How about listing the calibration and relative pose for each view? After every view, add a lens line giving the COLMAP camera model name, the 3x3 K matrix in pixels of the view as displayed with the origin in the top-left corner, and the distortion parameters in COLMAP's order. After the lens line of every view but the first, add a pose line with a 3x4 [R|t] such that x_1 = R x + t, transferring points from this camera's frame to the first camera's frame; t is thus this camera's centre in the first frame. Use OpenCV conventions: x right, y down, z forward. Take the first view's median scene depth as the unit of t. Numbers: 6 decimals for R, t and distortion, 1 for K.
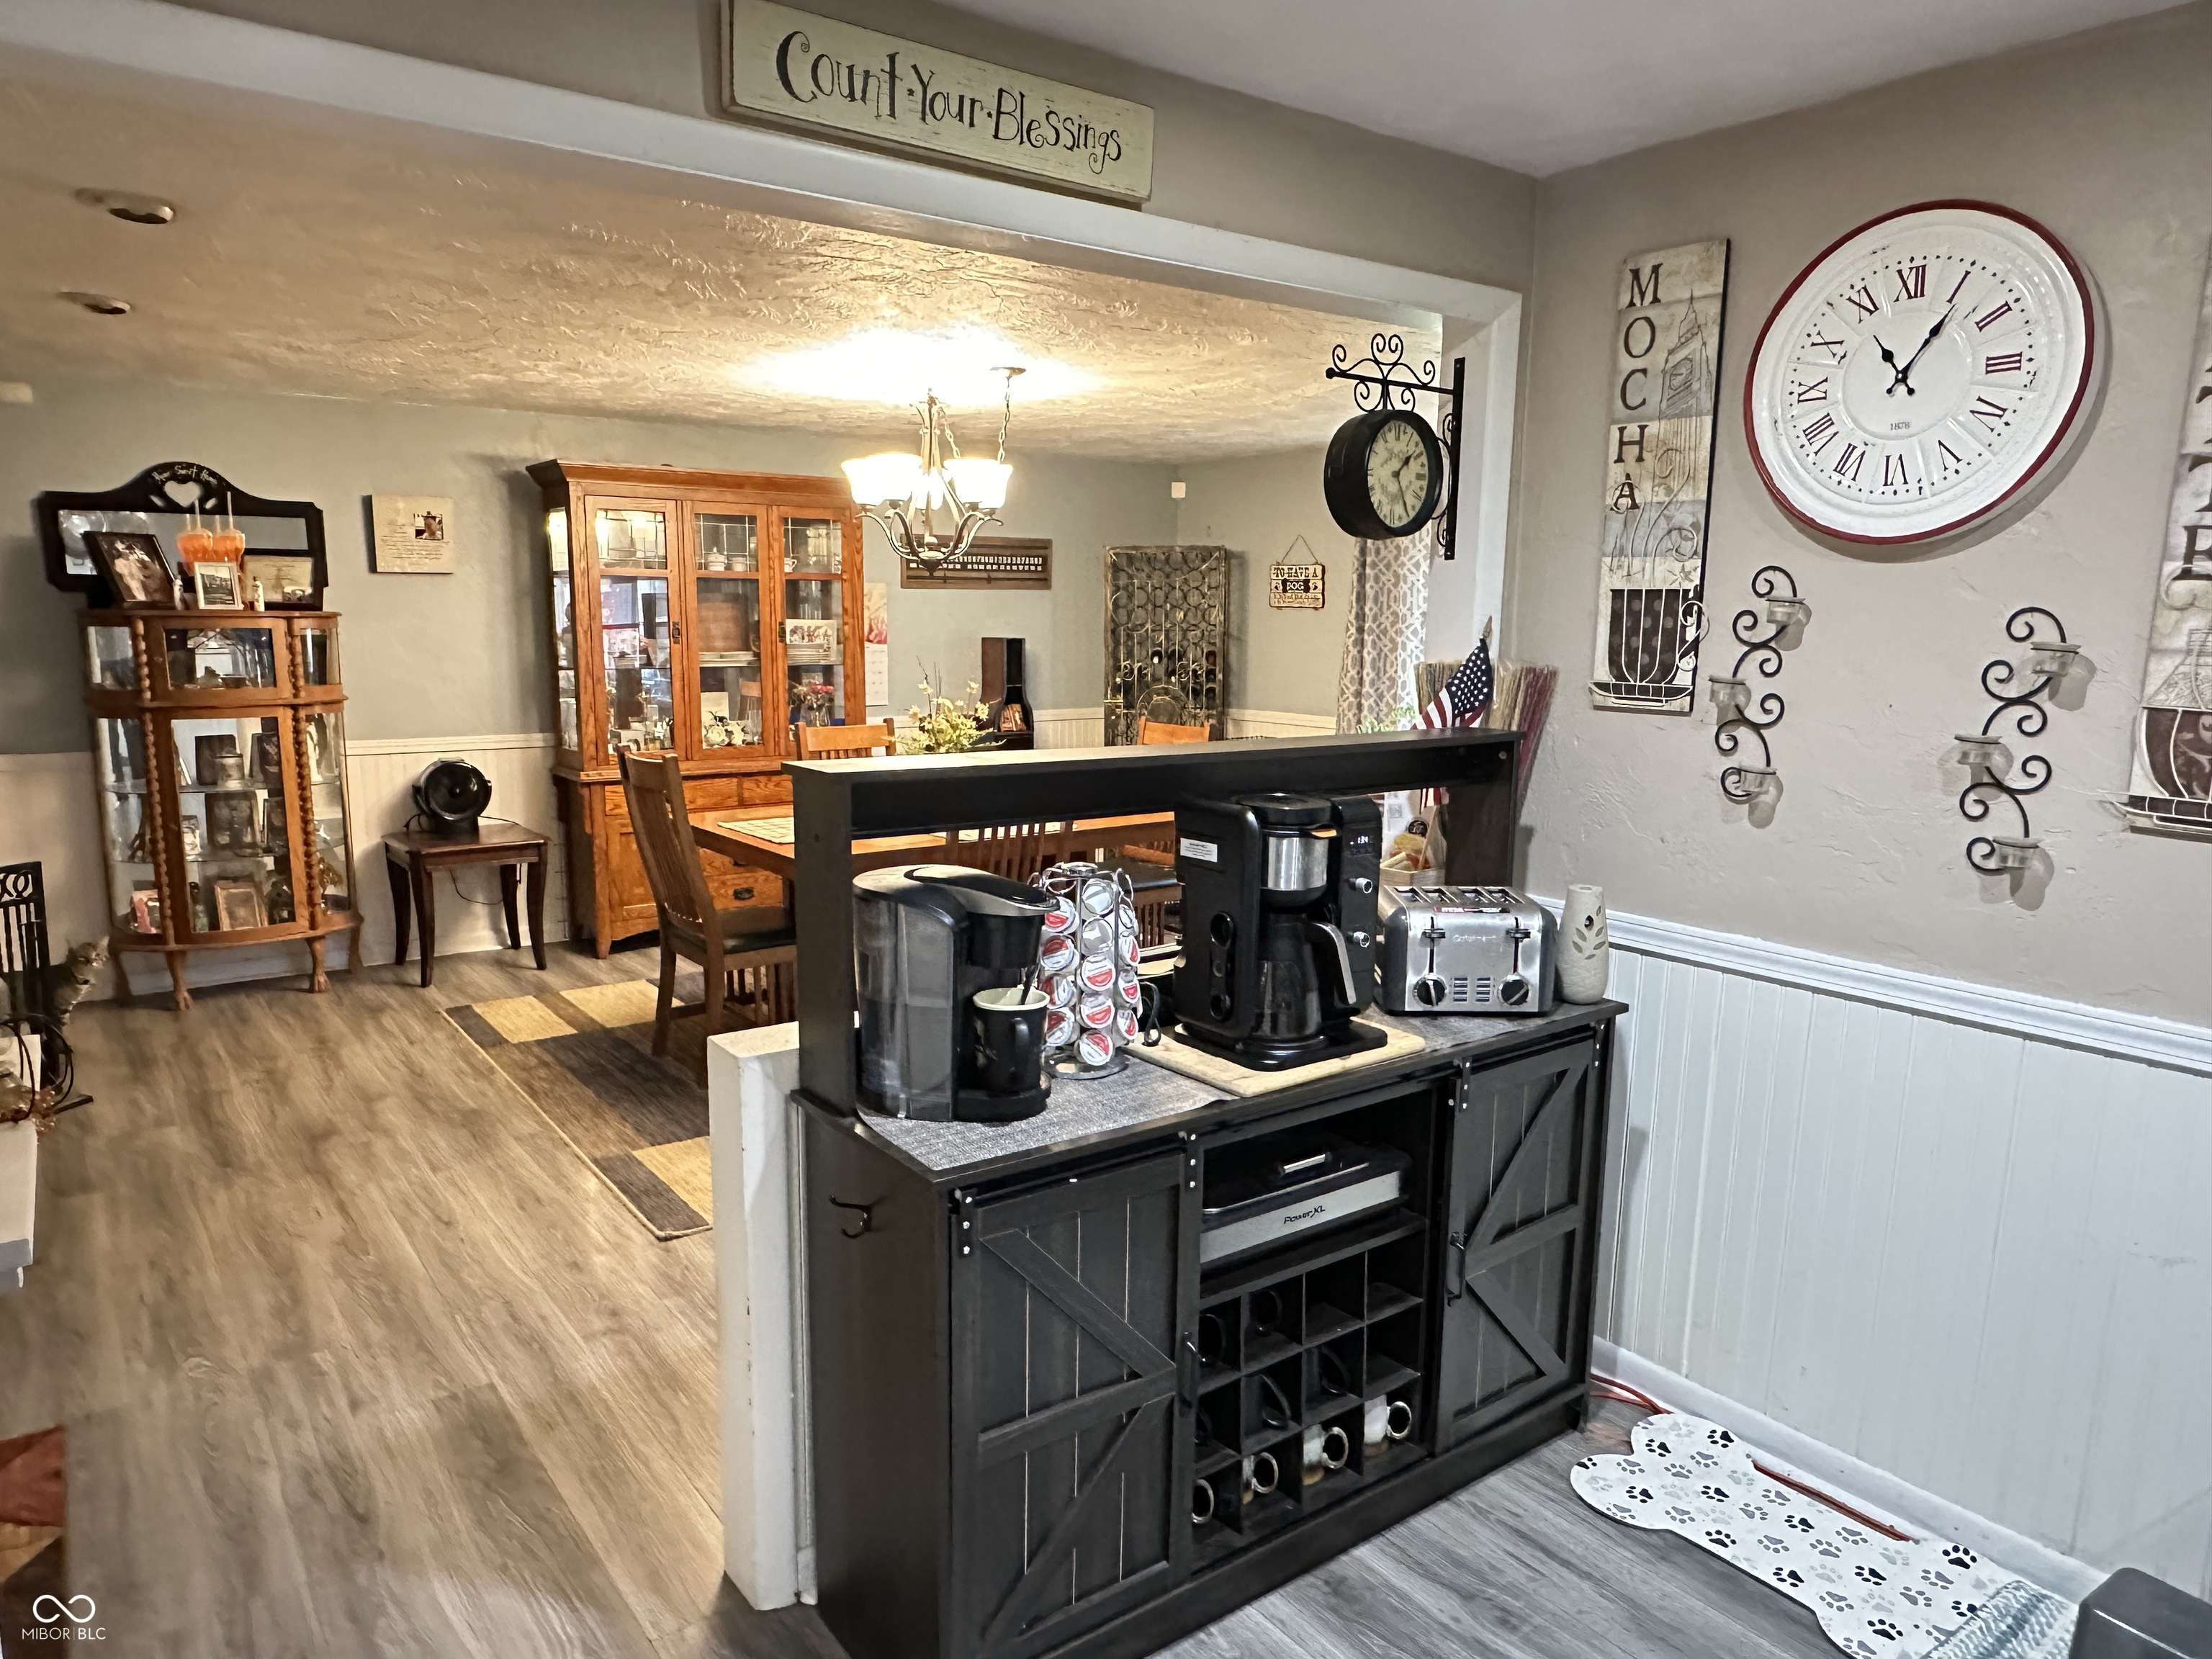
lens RADIAL K [[1421.4, 0, 1091.6], [0, 1421.4, 853.8], [0, 0, 1]] dist [-0.007091, -0.001522]
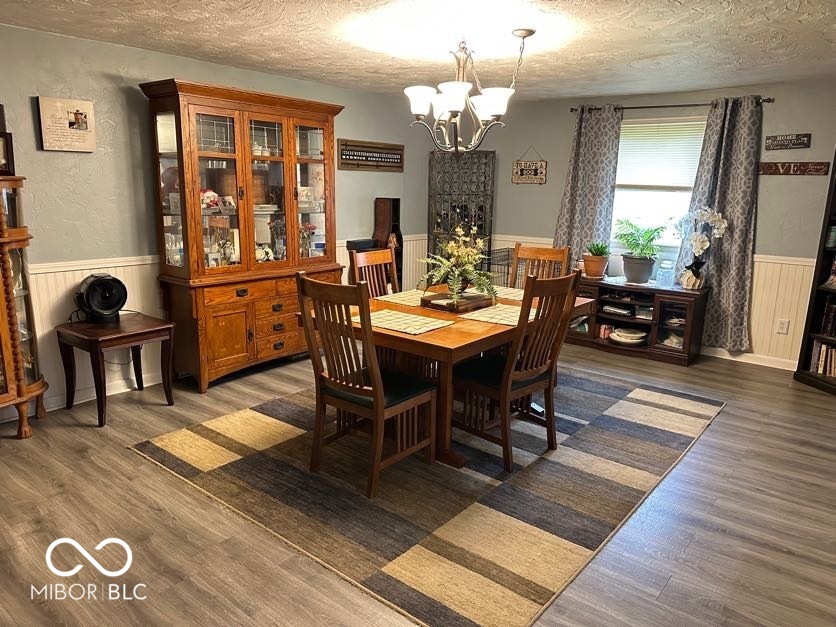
lens RADIAL K [[585.8, 0, 418.0], [0, 585.8, 313.5], [0, 0, 1]] dist [0.070185, -0.098540]
pose [[0.966871, -0.042320, 0.251734, -0.278807], [0.030242, 0.998207, 0.051656, -0.046848], [-0.253469, -0.042332, 0.966417, 0.286845]]
